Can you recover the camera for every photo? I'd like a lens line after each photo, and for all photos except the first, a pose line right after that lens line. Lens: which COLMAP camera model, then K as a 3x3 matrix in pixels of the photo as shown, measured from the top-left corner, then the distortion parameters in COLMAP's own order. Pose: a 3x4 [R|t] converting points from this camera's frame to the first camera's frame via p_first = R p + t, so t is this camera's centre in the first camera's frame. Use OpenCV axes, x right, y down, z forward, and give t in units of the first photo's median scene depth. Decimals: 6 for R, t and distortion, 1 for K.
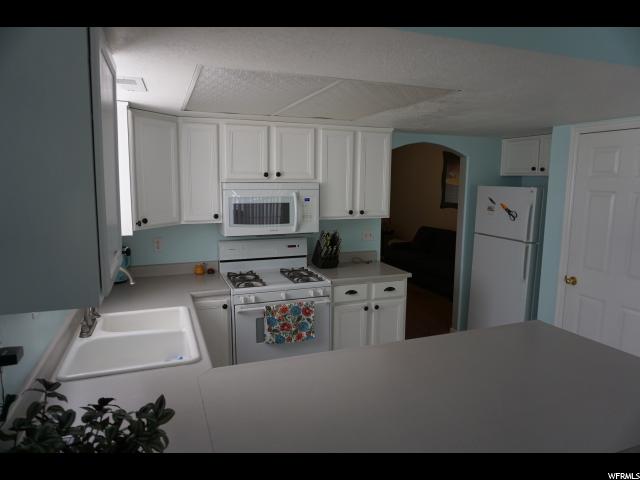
lens RADIAL K [[433.2, 0, 318.3], [0, 433.2, 237.3], [0, 0, 1]] dist [-0.041295, 0.036028]
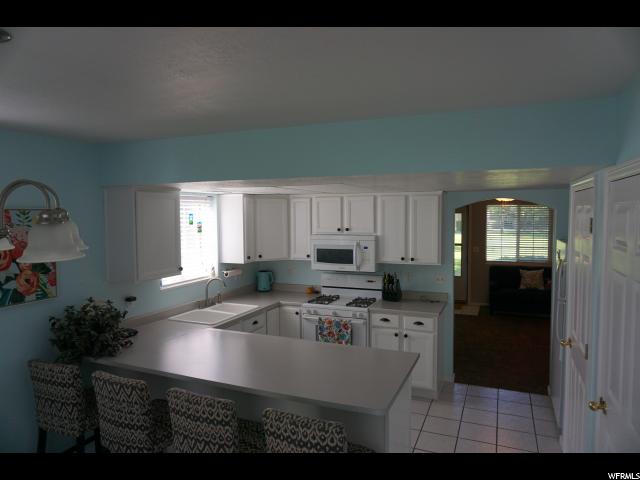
lens RADIAL K [[433.2, 0, 320.7], [0, 433.2, 236.4], [0, 0, 1]] dist [-0.041295, 0.036028]
pose [[0.718623, 0.024230, -0.694977, 0.840902], [-0.082028, 0.995369, -0.050116, -0.042596], [0.690545, 0.093022, 0.717283, -0.092402]]
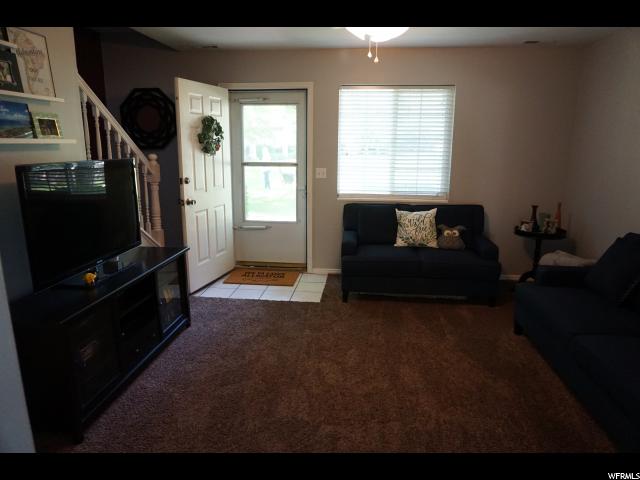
lens RADIAL K [[433.2, 0, 321.5], [0, 433.2, 239.2], [0, 0, 1]] dist [-0.041295, 0.036028]
pose [[0.892277, 0.098082, -0.440706, 0.362383], [-0.059137, 0.993098, 0.101288, -0.099580], [0.447599, -0.064315, 0.891919, 1.139680]]
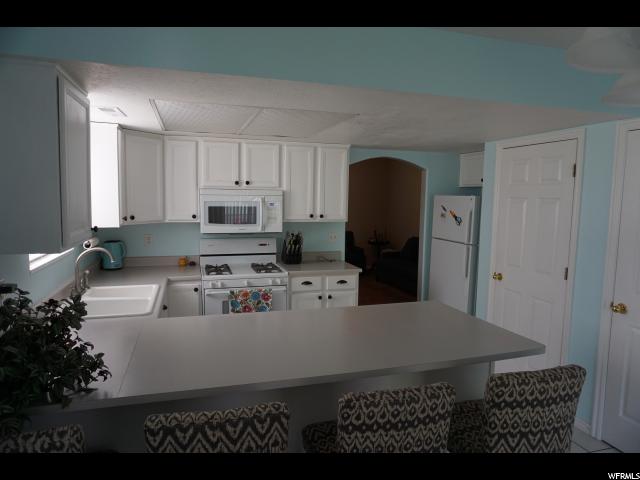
lens RADIAL K [[433.2, 0, 317.7], [0, 433.2, 238.4], [0, 0, 1]] dist [-0.041295, 0.036028]
pose [[0.997484, 0.014452, -0.069401, 0.186074], [-0.017097, 0.999144, -0.037663, 0.049963], [0.068797, 0.038755, 0.996878, -0.174597]]
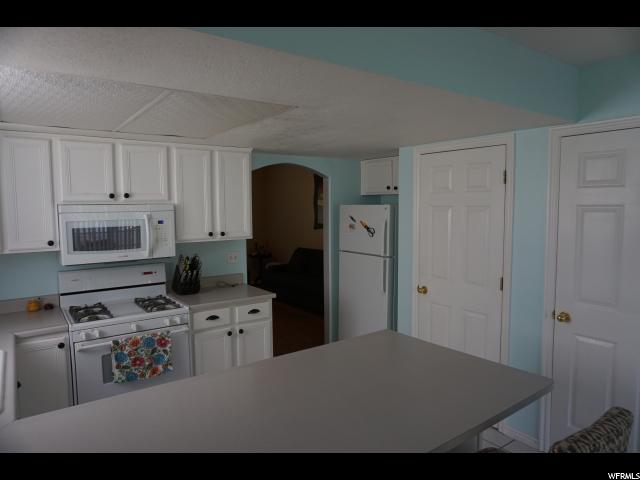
lens RADIAL K [[433.2, 0, 318.7], [0, 433.2, 237.2], [0, 0, 1]] dist [-0.041295, 0.036028]
pose [[0.965691, -0.036380, 0.257134, 0.064110], [0.051654, 0.997263, -0.052893, 0.013020], [-0.254506, 0.064360, 0.964927, 0.015217]]
